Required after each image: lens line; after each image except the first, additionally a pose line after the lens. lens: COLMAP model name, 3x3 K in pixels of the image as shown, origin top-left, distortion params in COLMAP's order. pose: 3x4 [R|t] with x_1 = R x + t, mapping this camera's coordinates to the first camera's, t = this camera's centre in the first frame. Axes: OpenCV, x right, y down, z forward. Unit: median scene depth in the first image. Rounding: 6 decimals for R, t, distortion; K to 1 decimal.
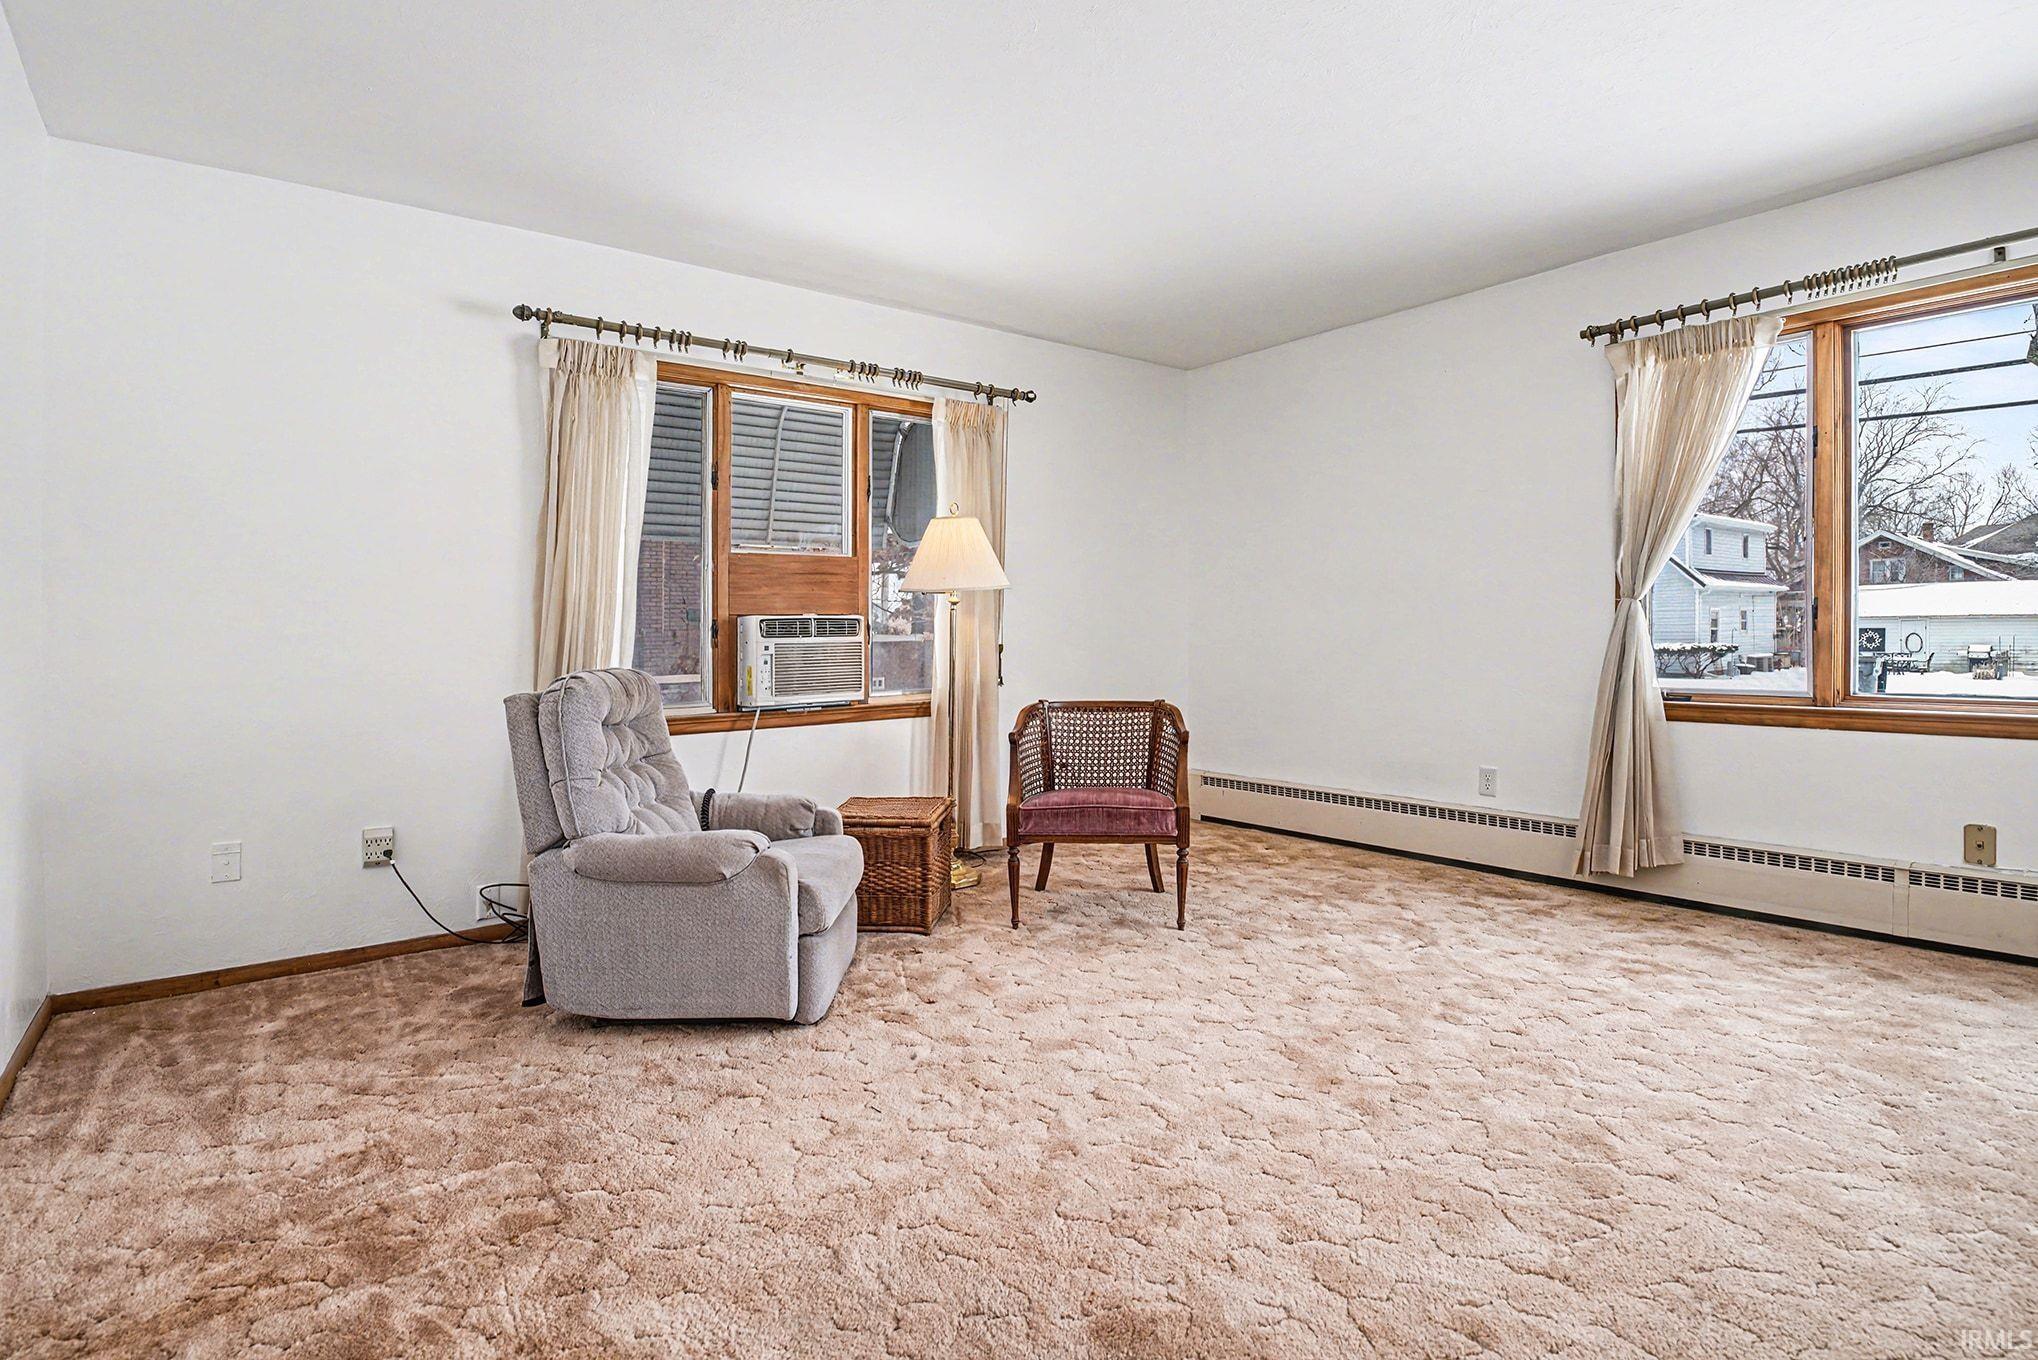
lens RADIAL K [[1008.1, 0, 1031.9], [0, 1008.1, 671.2], [0, 0, 1]] dist [-0.000957, -0.021780]
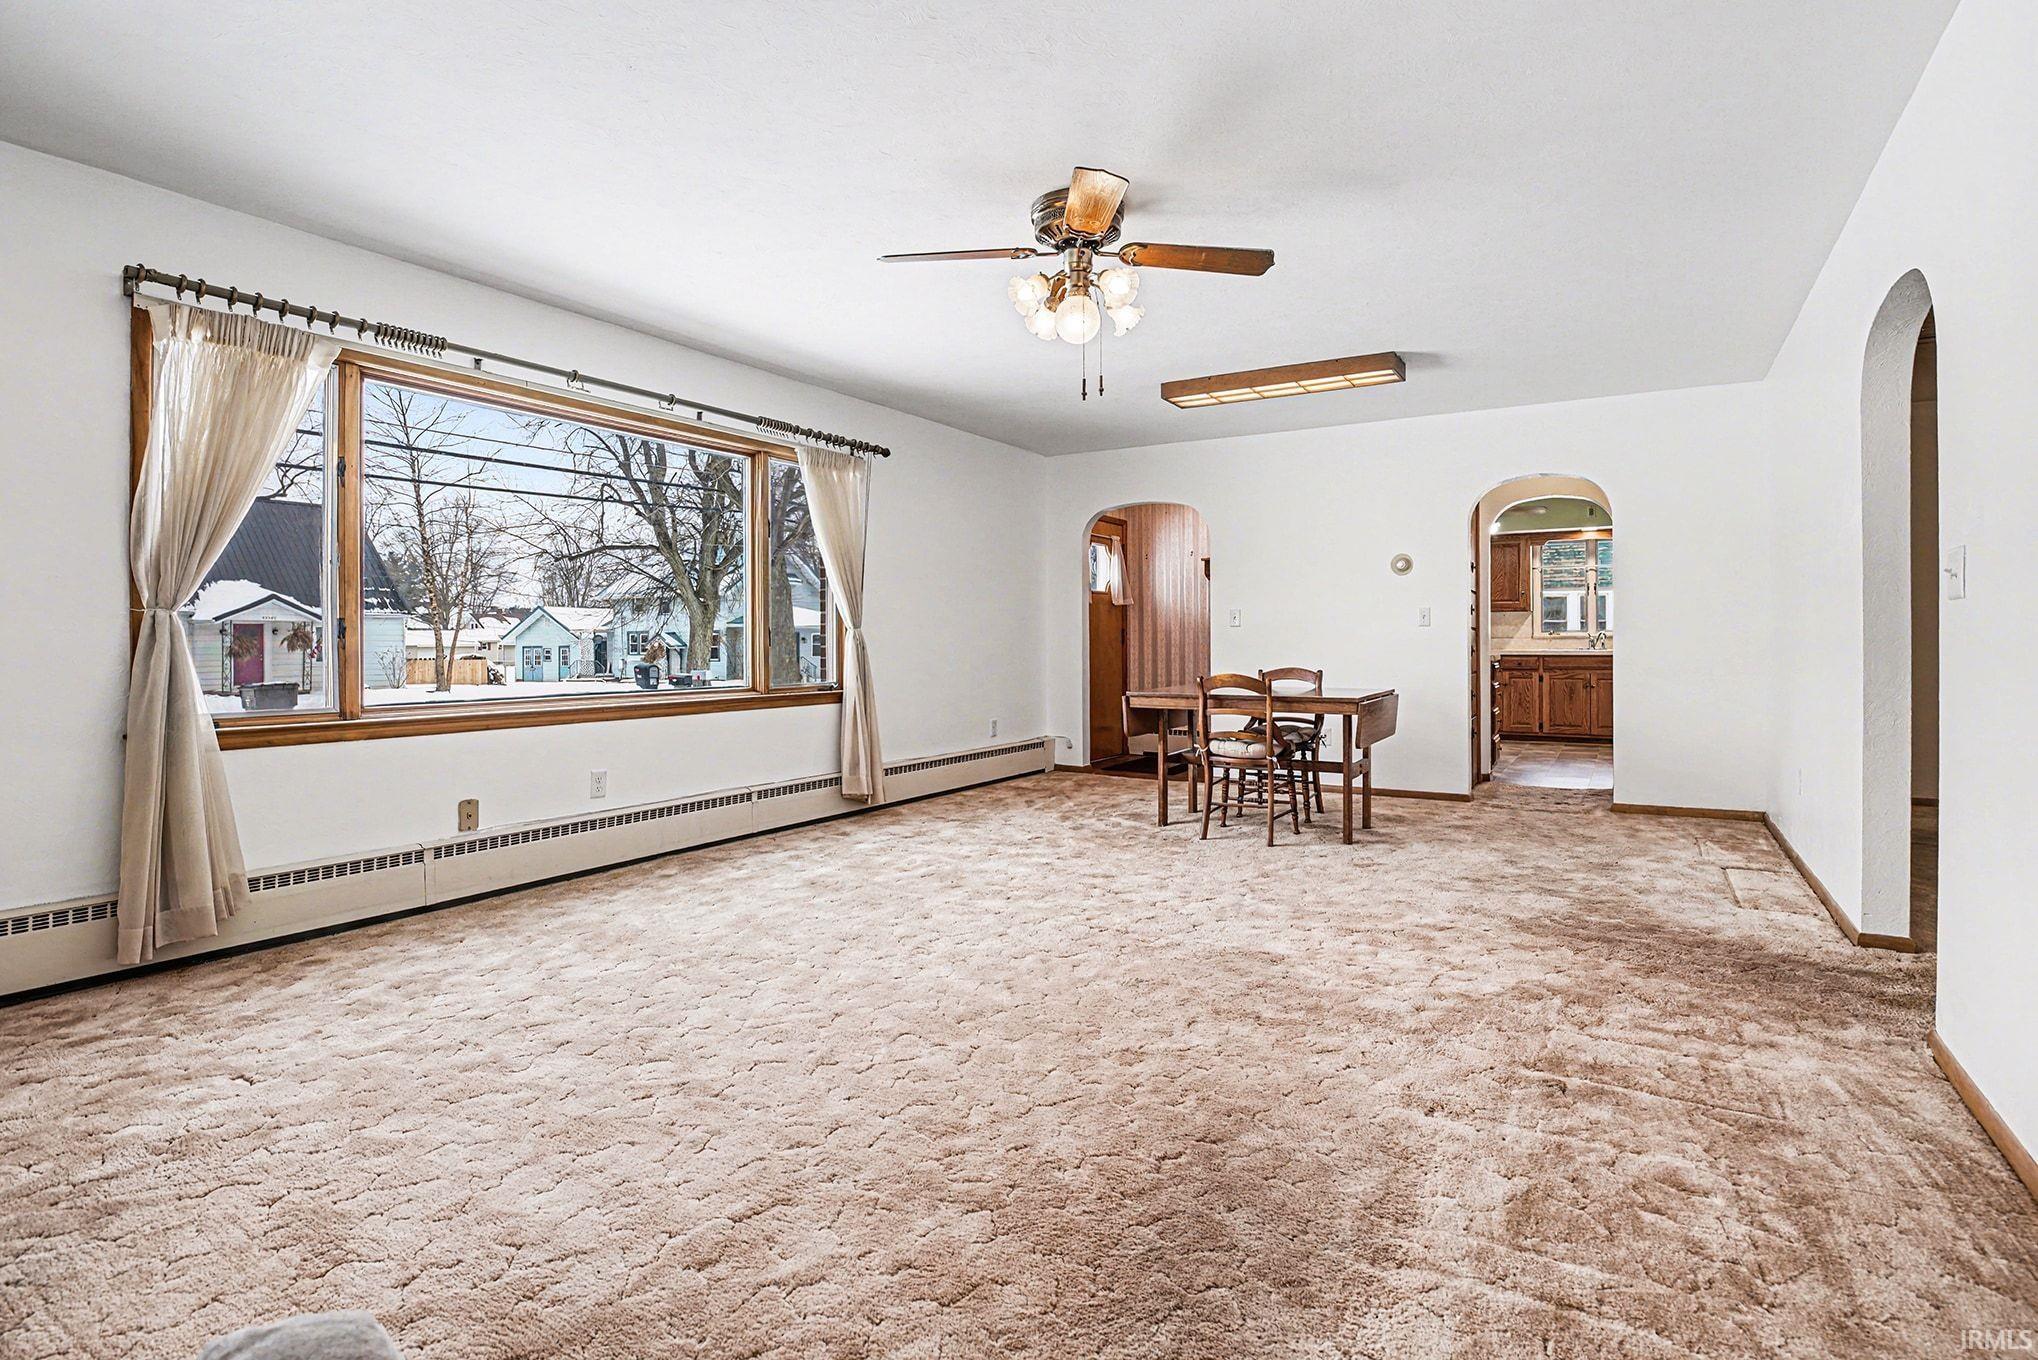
lens RADIAL K [[1008.1, 0, 1031.9], [0, 1008.1, 671.2], [0, 0, 1]] dist [-0.000957, -0.021780]
pose [[-0.362023, -0.004923, 0.932156, -0.496371], [0.049642, 0.998465, 0.024553, -0.006379], [-0.930846, 0.055163, -0.361223, 0.735476]]
